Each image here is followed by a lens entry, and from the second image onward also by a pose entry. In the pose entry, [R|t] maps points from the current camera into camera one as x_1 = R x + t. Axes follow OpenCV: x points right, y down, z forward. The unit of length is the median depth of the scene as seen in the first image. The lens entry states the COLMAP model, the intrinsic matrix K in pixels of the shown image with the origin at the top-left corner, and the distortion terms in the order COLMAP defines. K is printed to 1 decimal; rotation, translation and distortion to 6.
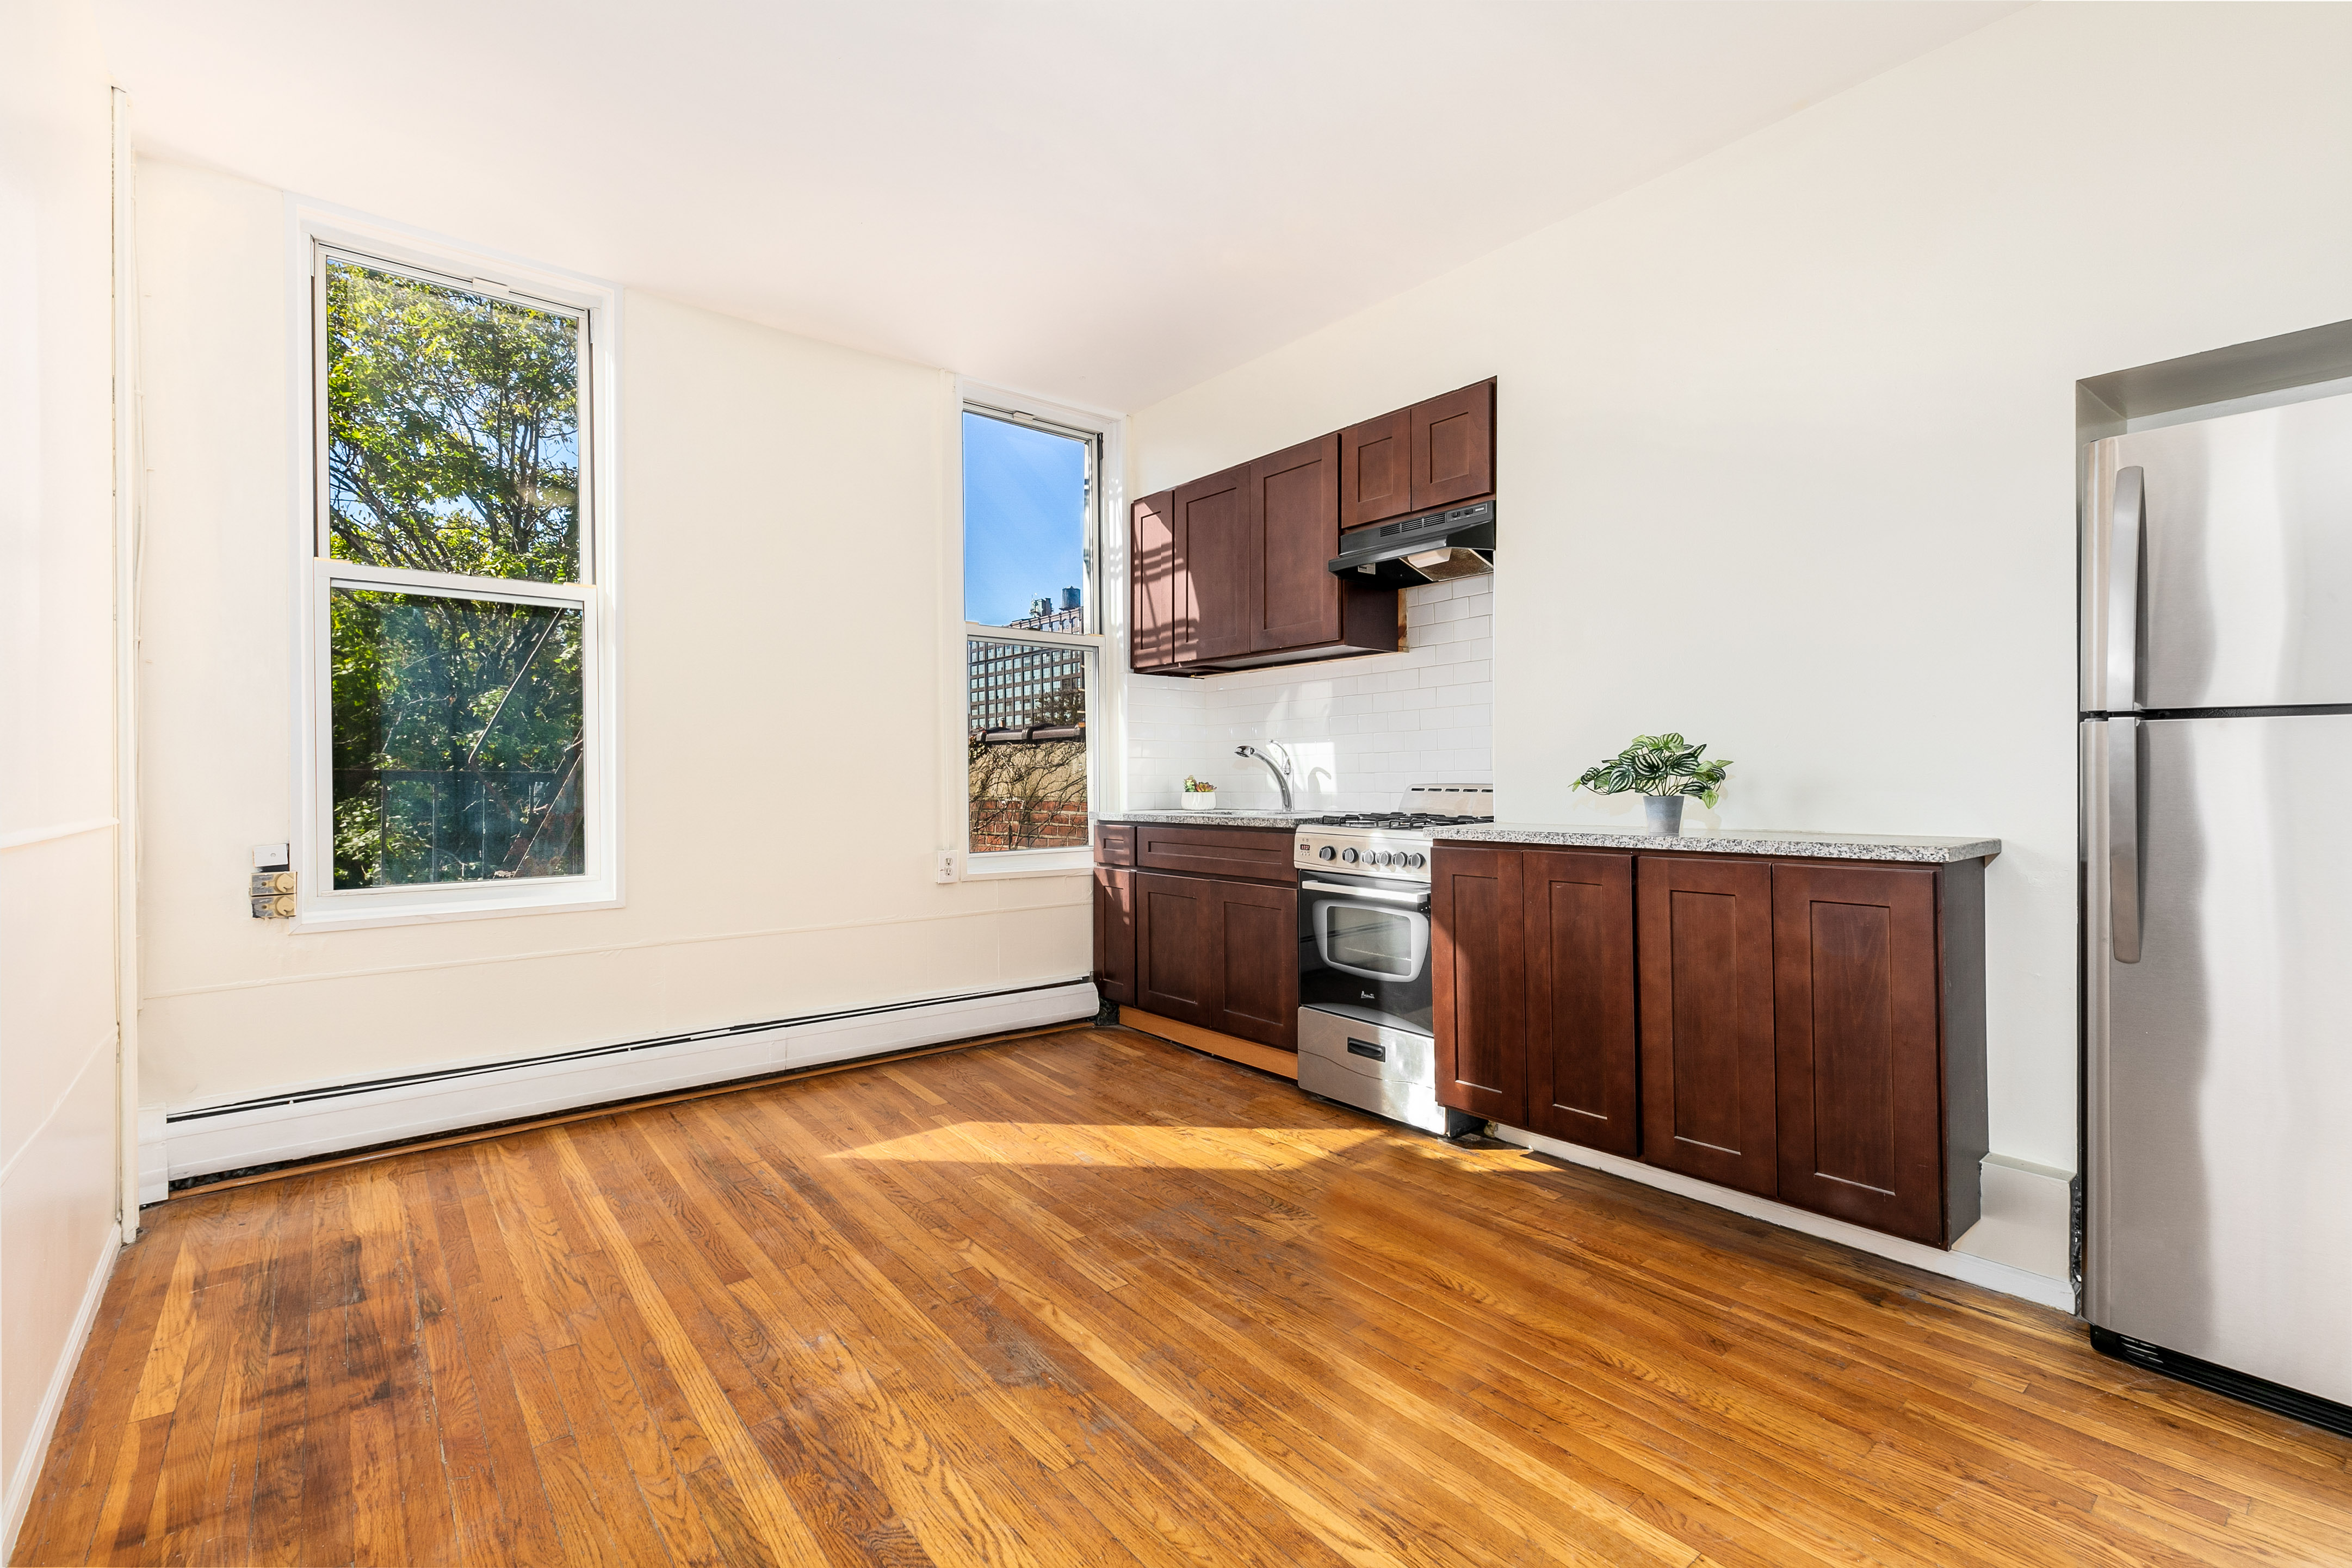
lens RADIAL K [[1043.1, 0, 1192.8], [0, 1043.1, 775.3], [0, 0, 1]] dist [0.003079, -0.000034]
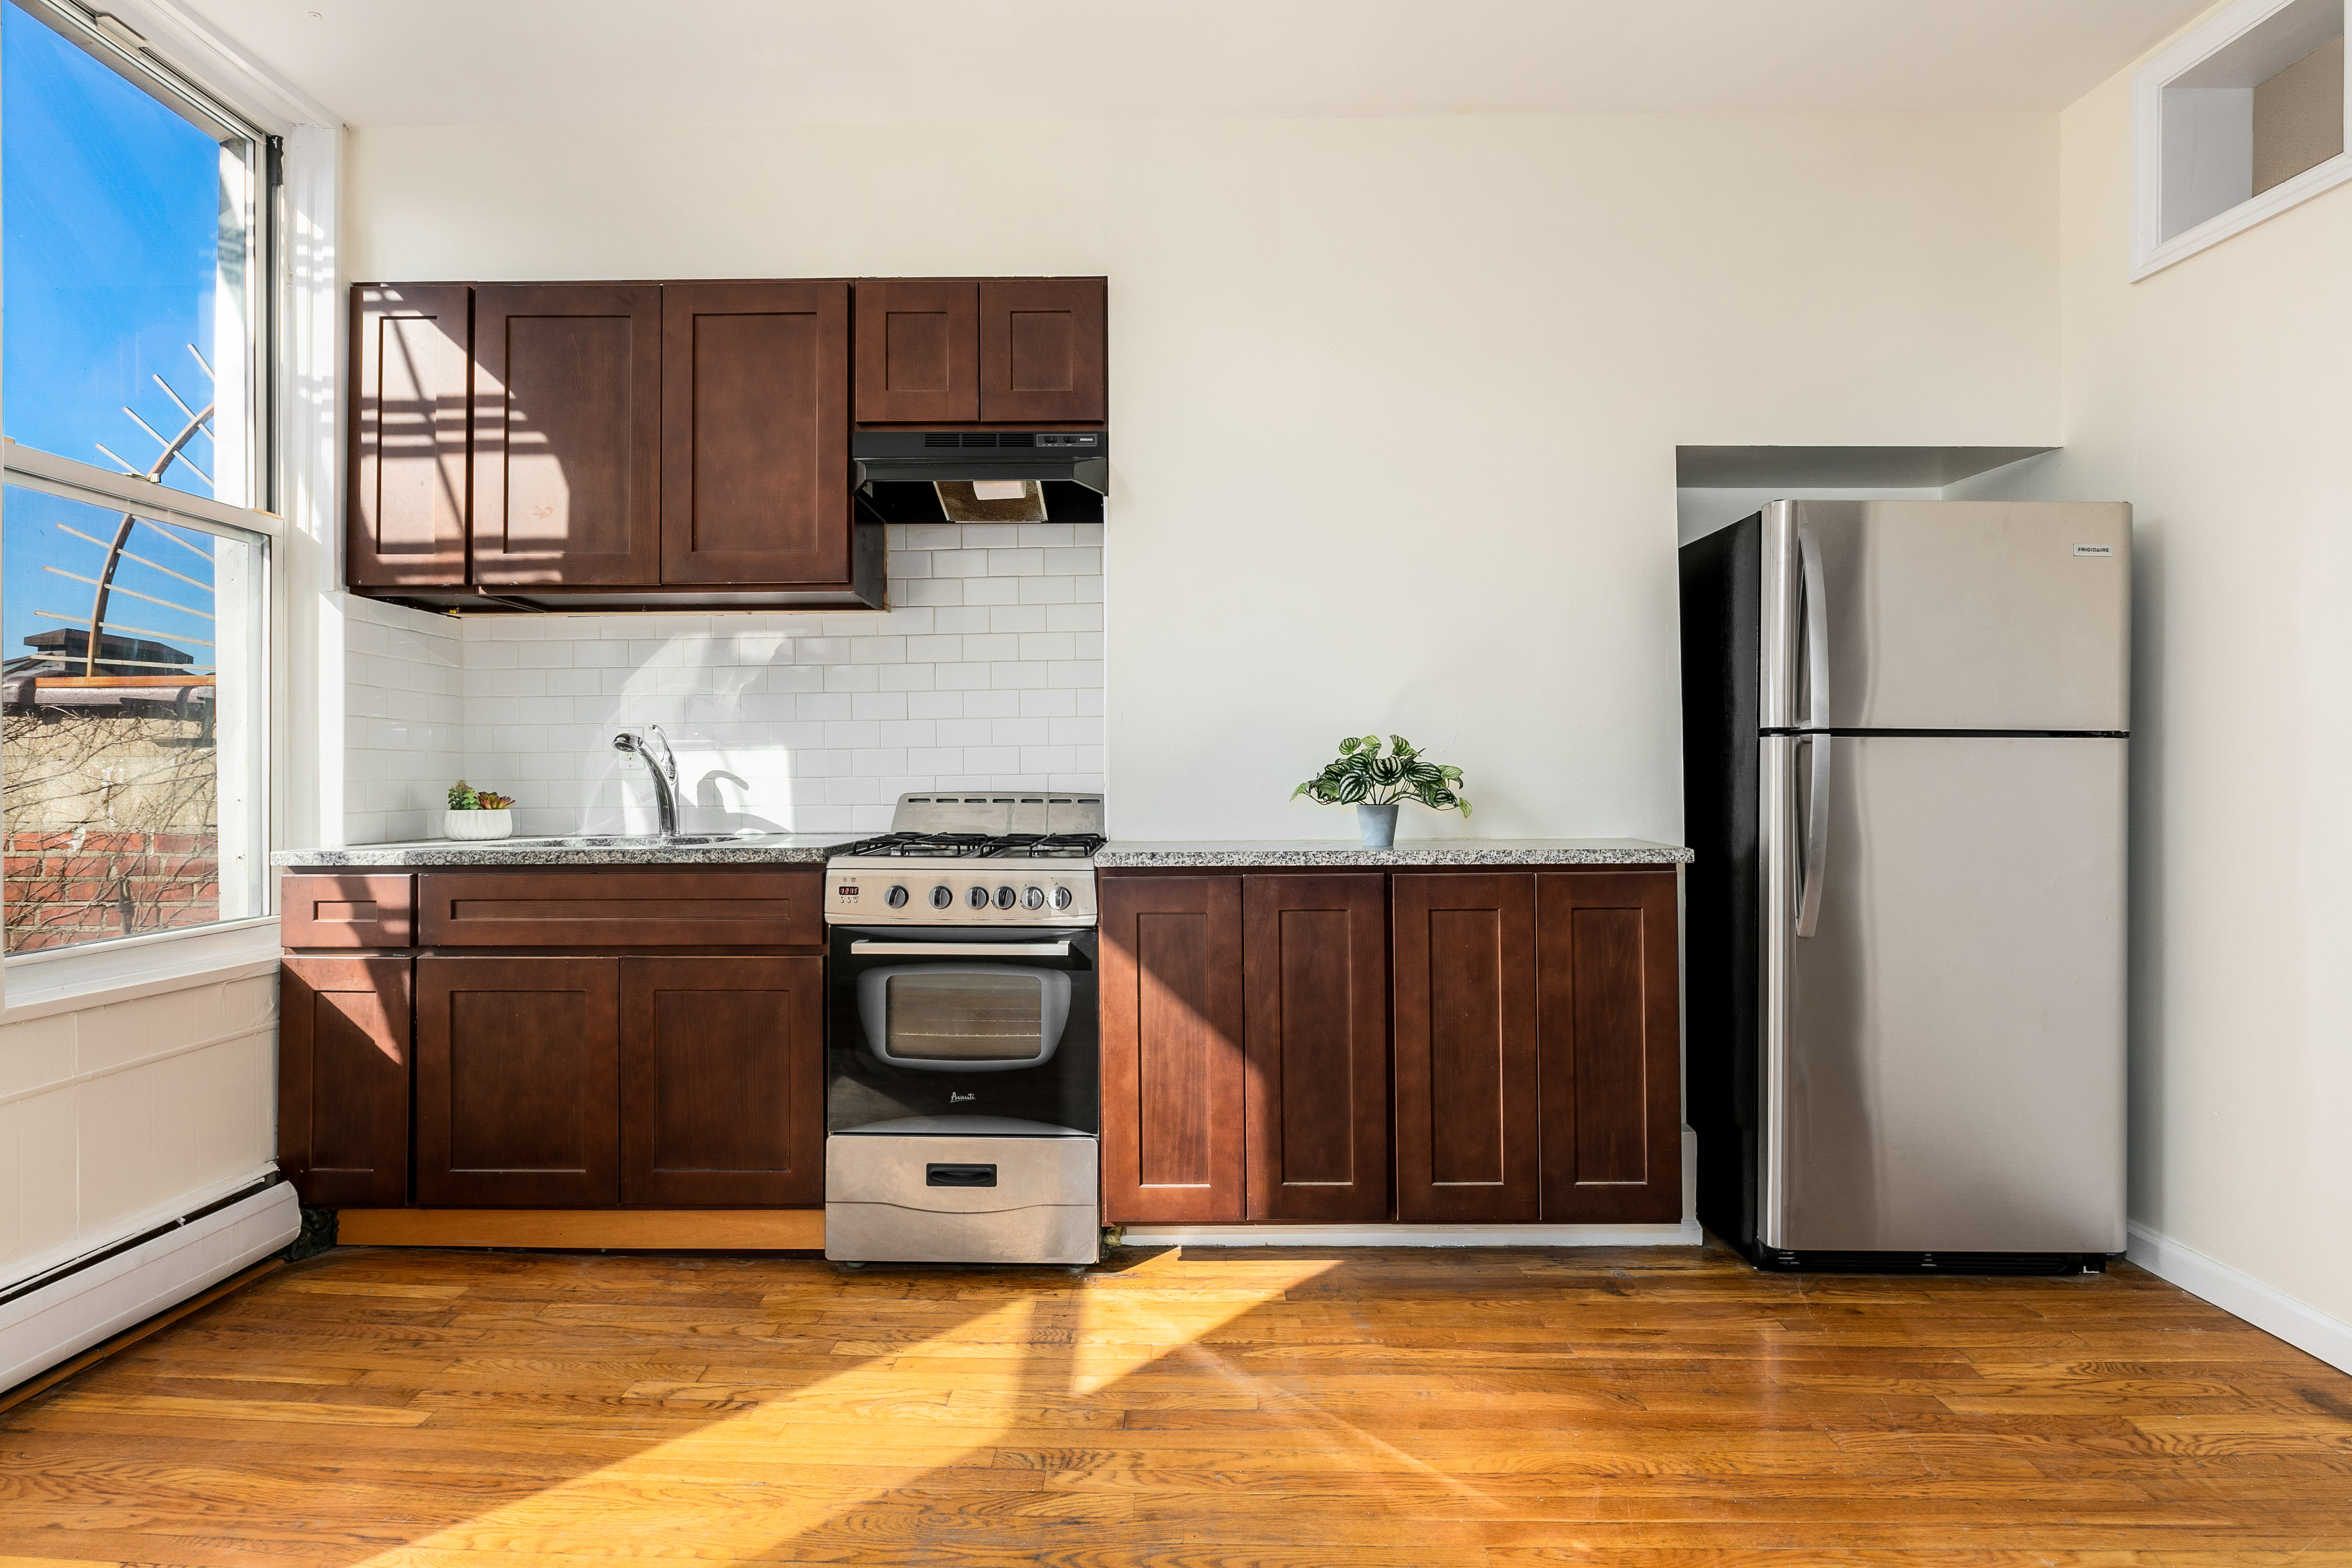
lens RADIAL K [[1137.4, 0, 1179.3], [0, 1137.4, 767.5], [0, 0, 1]] dist [-0.004314, -0.000221]
pose [[0.647931, 0.009289, 0.761642, -0.388799], [-0.000795, 0.999933, -0.011519, -0.000872], [-0.761699, 0.006858, 0.647895, 0.481330]]
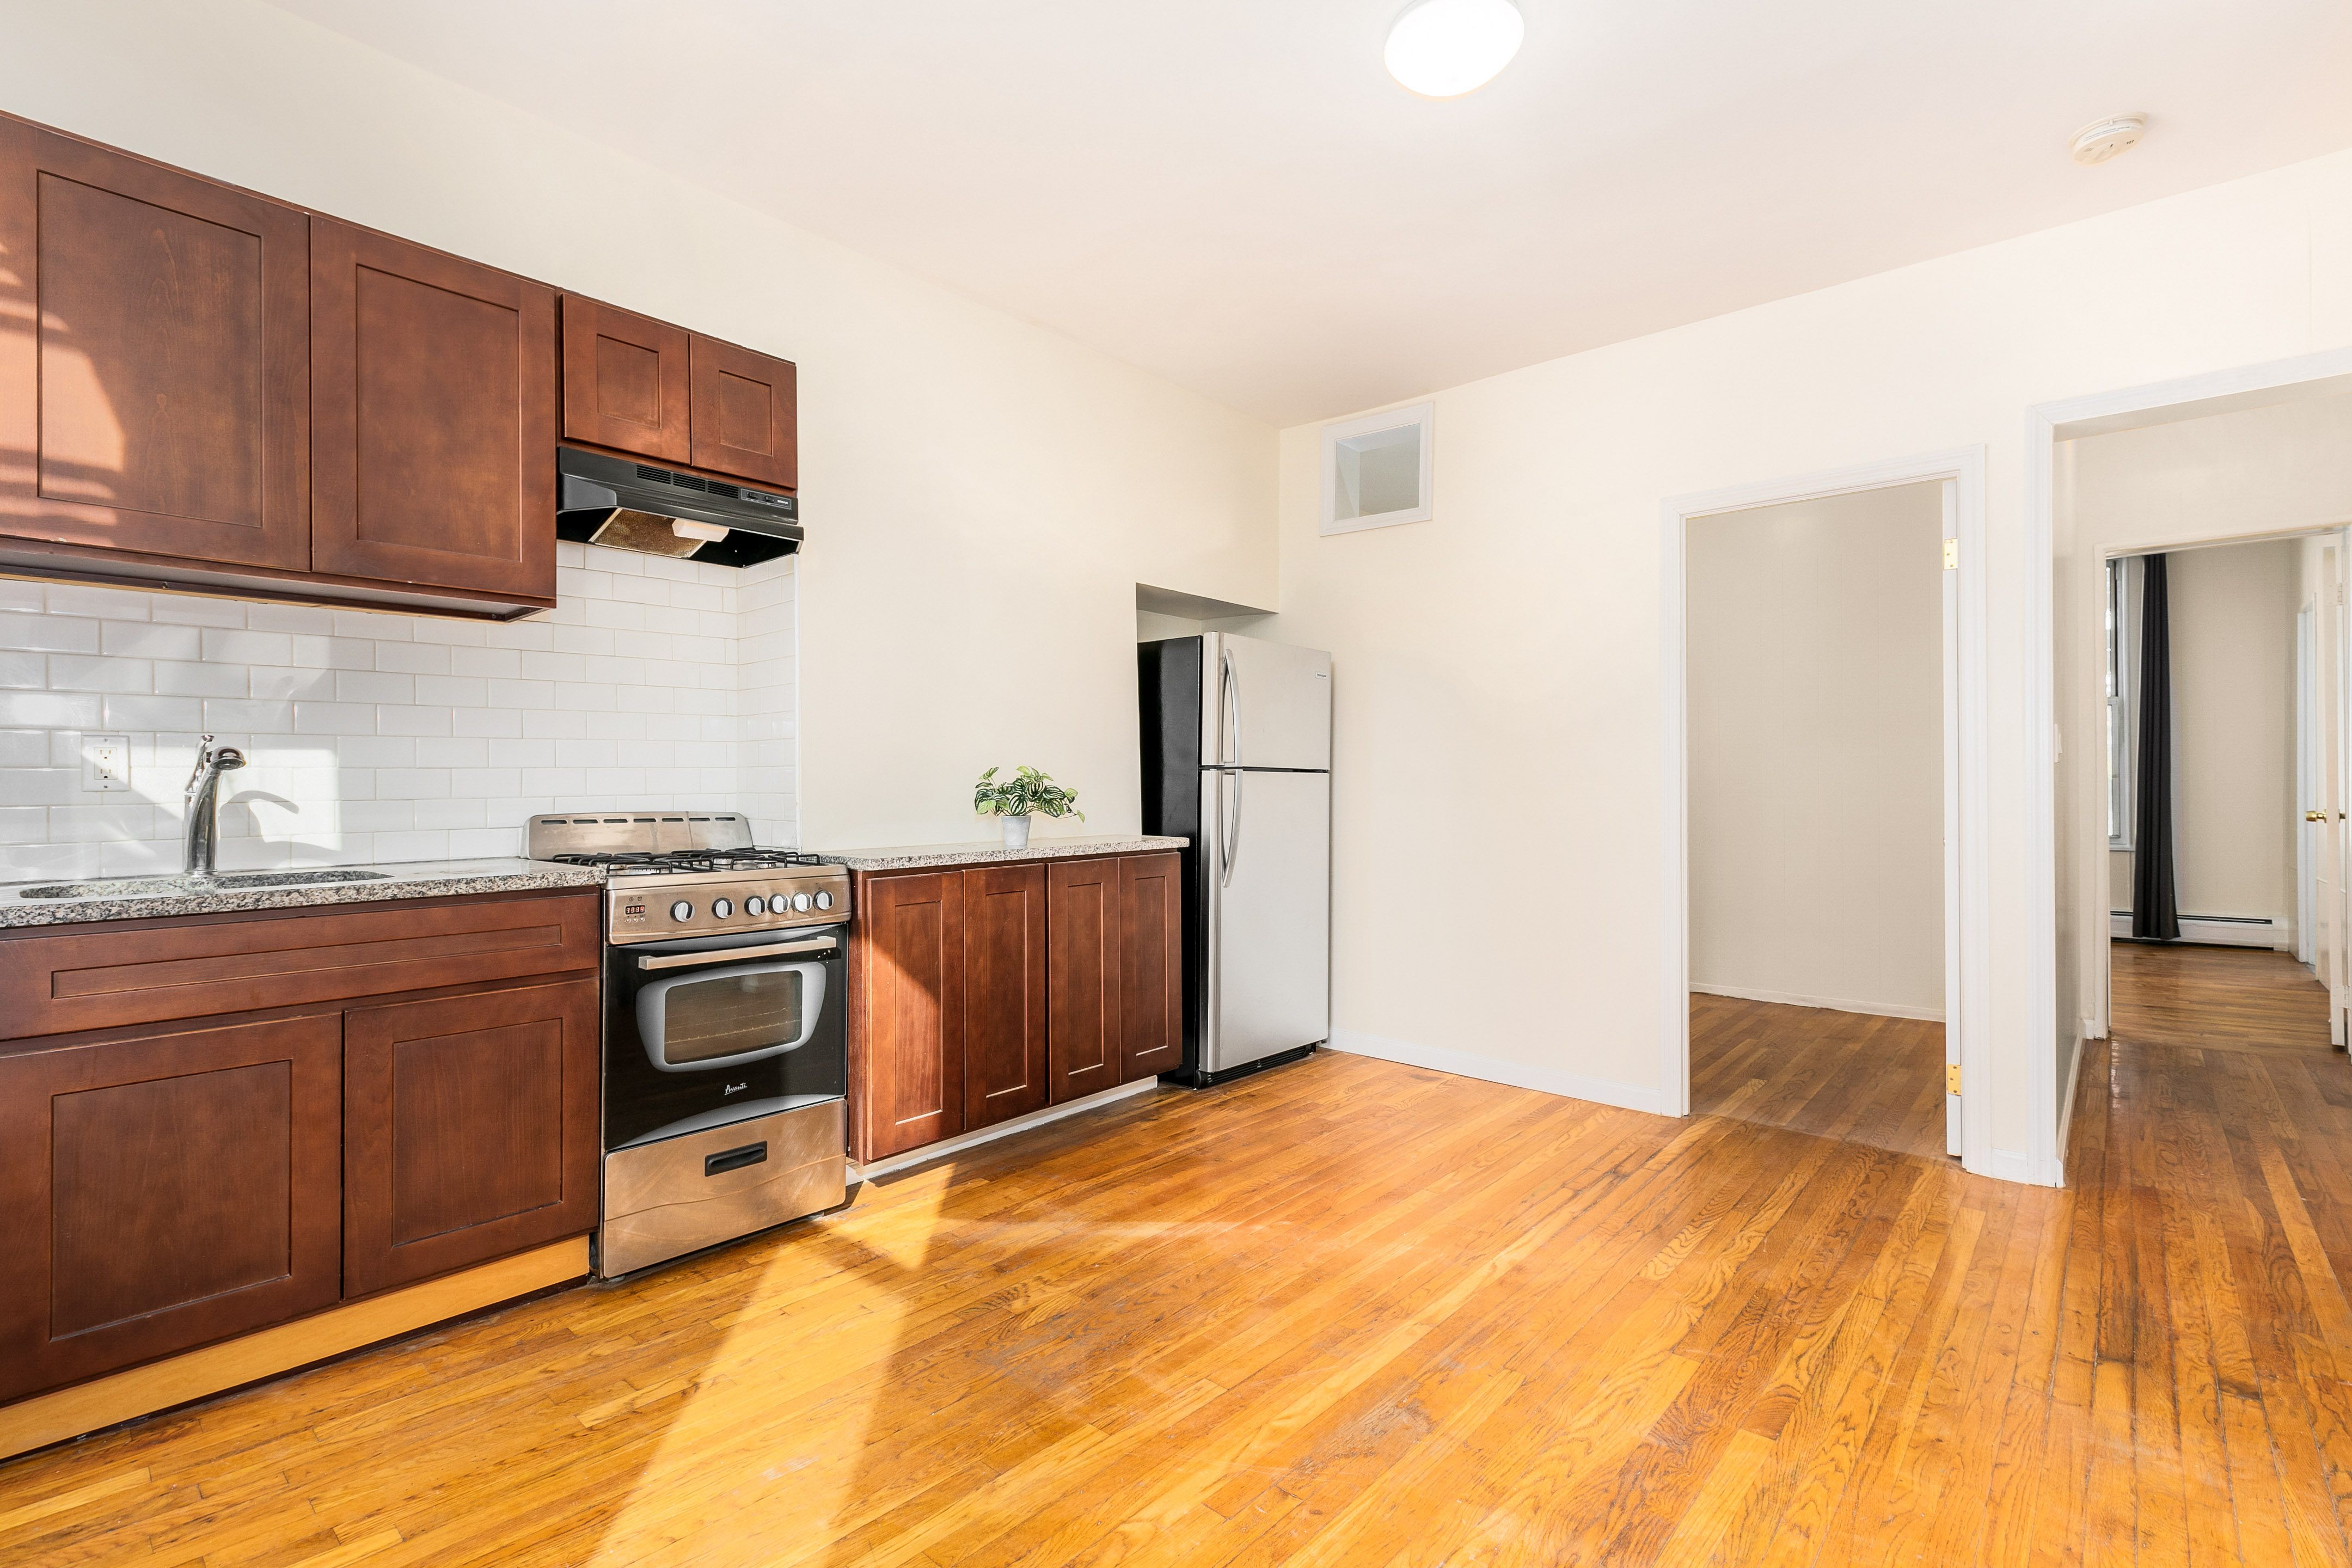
lens RADIAL K [[1043.2, 0, 1168.3], [0, 1043.2, 779.4], [0, 0, 1]] dist [0.003079, -0.000034]
pose [[-0.136398, 0.011401, 0.990588, -0.781561], [0.003096, 0.999934, -0.011083, -0.008770], [-0.990649, 0.001555, -0.136425, 0.958450]]
